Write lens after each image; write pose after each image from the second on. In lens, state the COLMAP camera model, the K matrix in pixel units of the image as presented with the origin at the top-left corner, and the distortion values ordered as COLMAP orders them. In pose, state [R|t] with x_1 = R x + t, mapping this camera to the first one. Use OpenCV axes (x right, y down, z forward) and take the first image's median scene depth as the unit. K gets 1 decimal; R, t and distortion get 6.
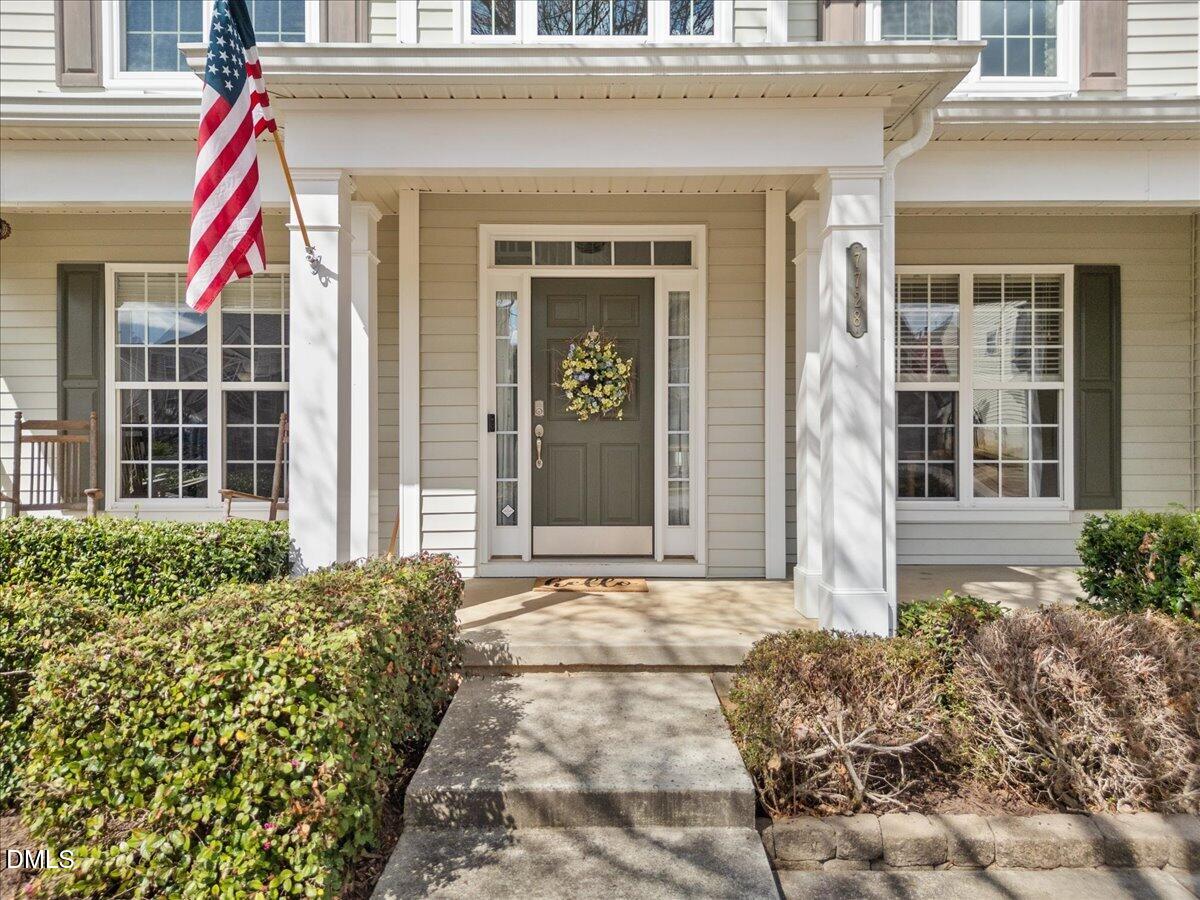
lens RADIAL K [[877.1, 0, 600.0], [0, 877.1, 450.0], [0, 0, 1]] dist [0.000832, -0.002515]
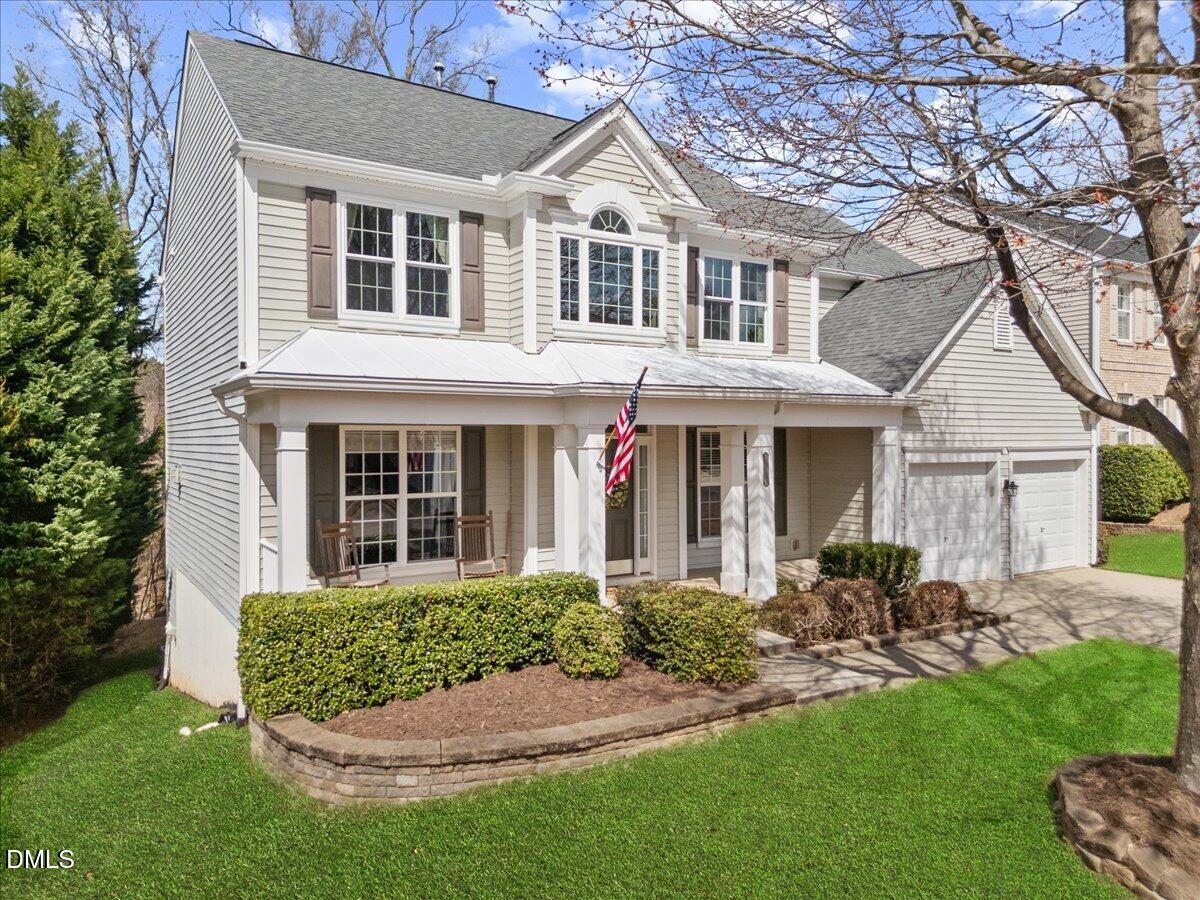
lens RADIAL K [[877.1, 0, 600.0], [0, 877.1, 450.0], [0, 0, 1]] dist [0.000832, -0.002515]
pose [[0.843186, -0.007061, 0.537576, -1.147954], [0.007602, 0.999970, 0.001210, -0.179612], [-0.537568, 0.003066, 0.843215, -0.730735]]
